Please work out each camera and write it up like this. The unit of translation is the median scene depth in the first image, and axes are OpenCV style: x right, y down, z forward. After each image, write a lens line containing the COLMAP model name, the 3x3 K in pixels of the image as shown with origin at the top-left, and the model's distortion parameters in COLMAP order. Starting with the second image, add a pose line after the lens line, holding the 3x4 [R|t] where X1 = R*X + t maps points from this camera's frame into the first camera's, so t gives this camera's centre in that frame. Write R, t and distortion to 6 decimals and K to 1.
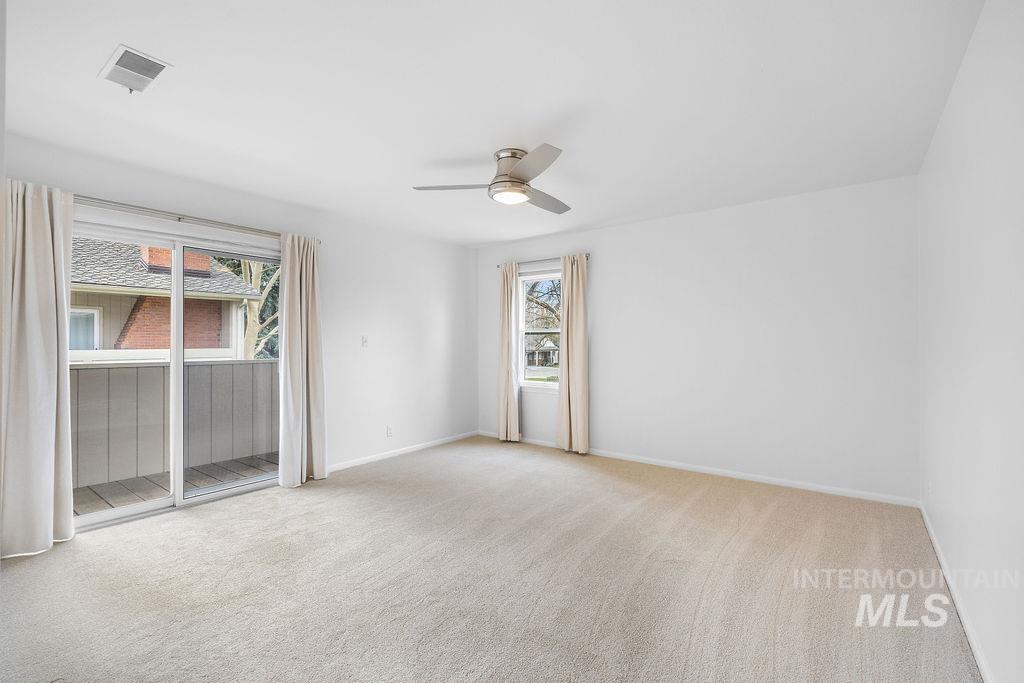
lens RADIAL K [[460.1, 0, 507.1], [0, 460.1, 332.4], [0, 0, 1]] dist [0.000998, 0.000041]
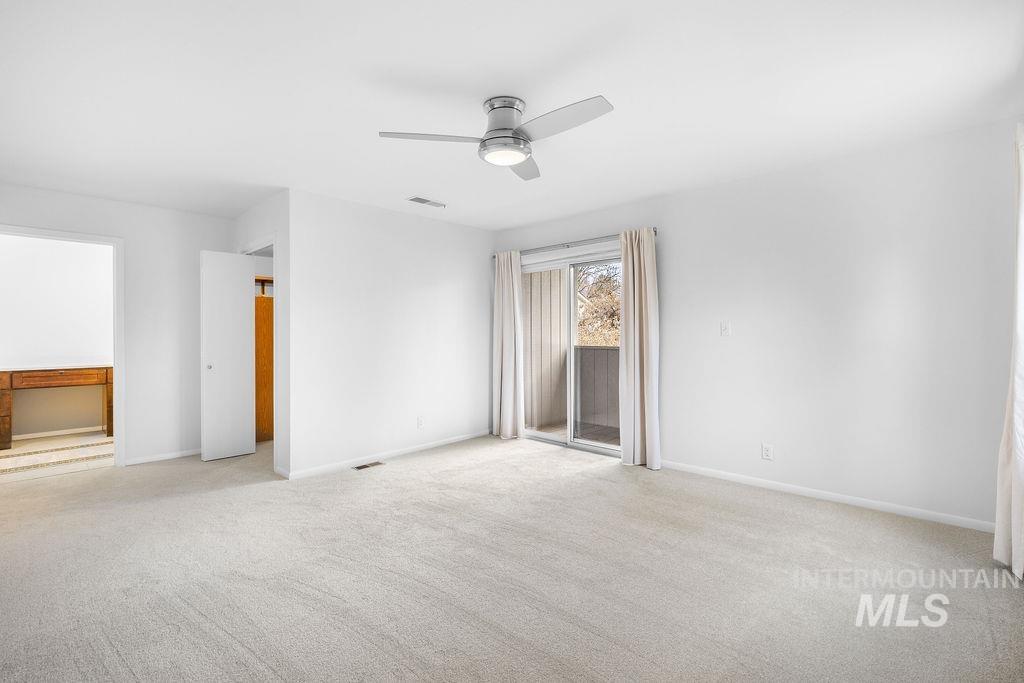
lens RADIAL K [[460.1, 0, 507.1], [0, 460.1, 332.4], [0, 0, 1]] dist [0.000998, 0.000041]
pose [[-0.110081, 0.003136, -0.993918, 0.664150], [0.030623, 0.999531, -0.000238, 0.015440], [0.993451, -0.030463, -0.110125, 0.869287]]
